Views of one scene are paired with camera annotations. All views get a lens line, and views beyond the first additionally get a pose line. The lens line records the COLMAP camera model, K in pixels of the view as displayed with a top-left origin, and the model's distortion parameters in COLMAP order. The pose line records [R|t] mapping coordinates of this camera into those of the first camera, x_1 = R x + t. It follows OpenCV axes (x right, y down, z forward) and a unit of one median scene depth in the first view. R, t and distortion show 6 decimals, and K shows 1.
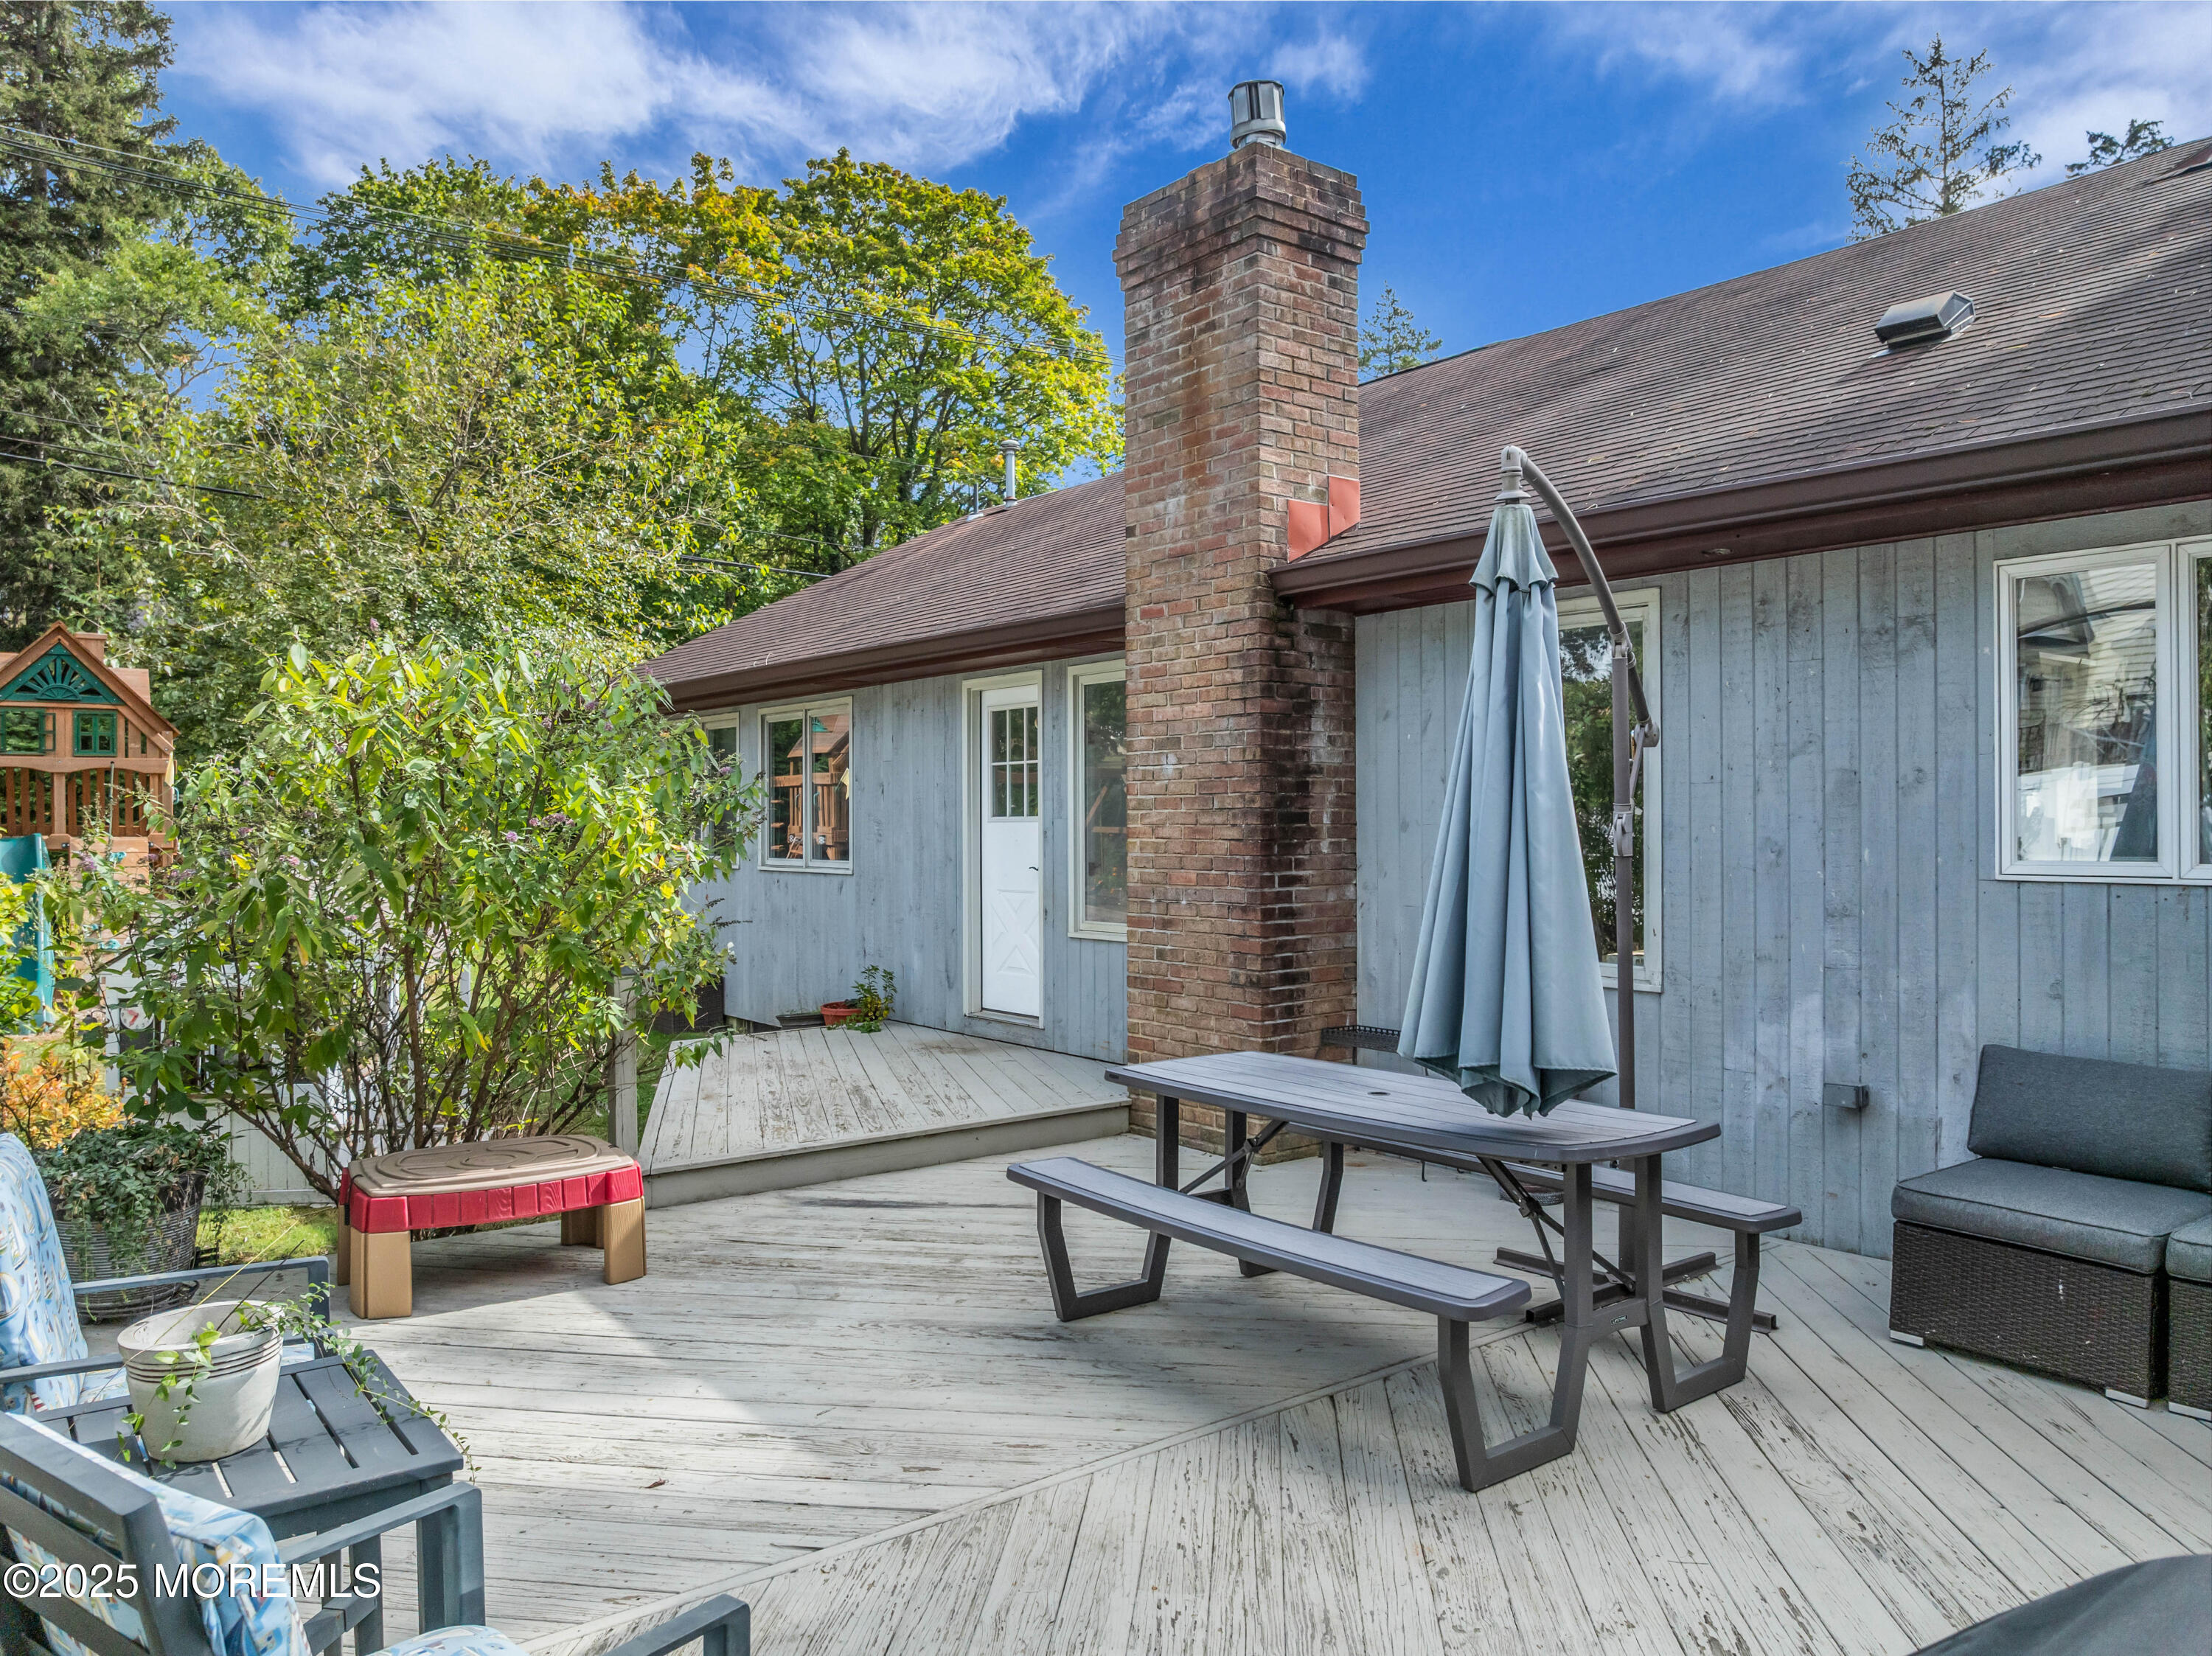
lens RADIAL K [[1558.0, 0, 1107.4], [0, 1558.0, 800.0], [0, 0, 1]] dist [-0.009032, -0.070928]
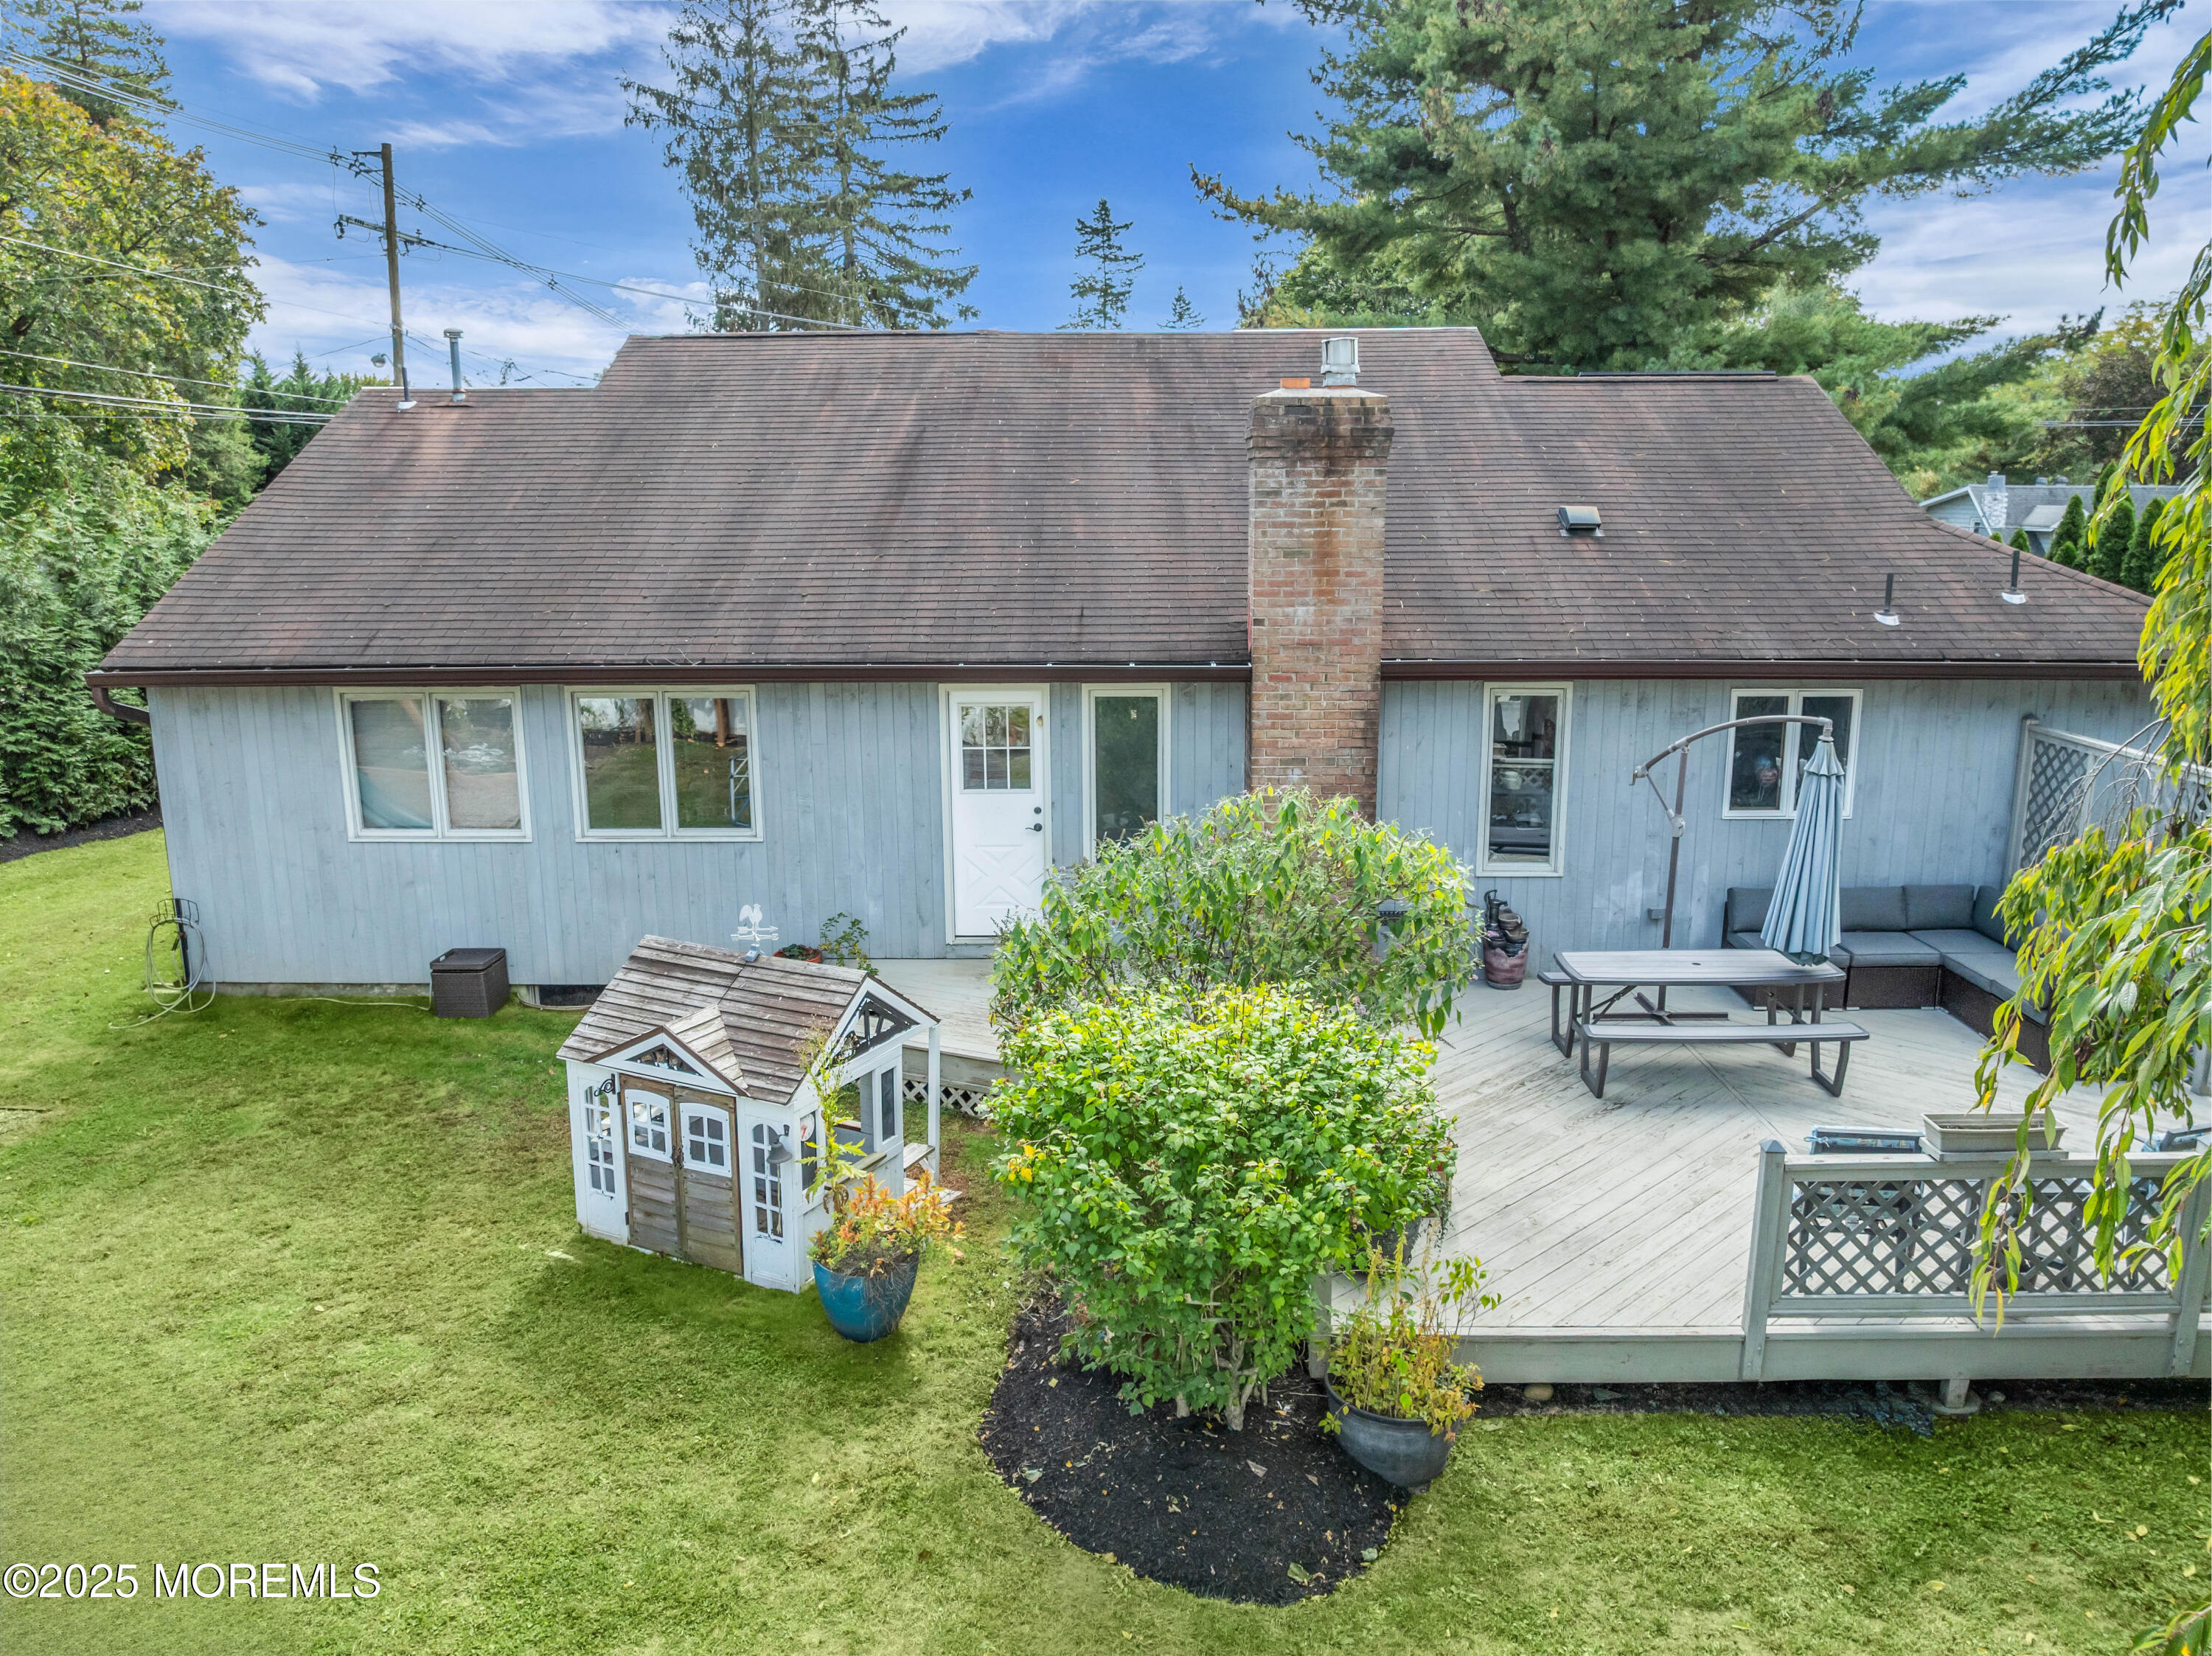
lens RADIAL K [[1558.0, 0, 1107.4], [0, 1558.0, 800.0], [0, 0, 1]] dist [-0.009032, -0.070928]
pose [[0.637568, -0.152331, 0.755184, -1.300001], [-0.001960, 0.979932, 0.199321, -0.317379], [-0.770392, -0.128561, 0.624475, 0.152474]]
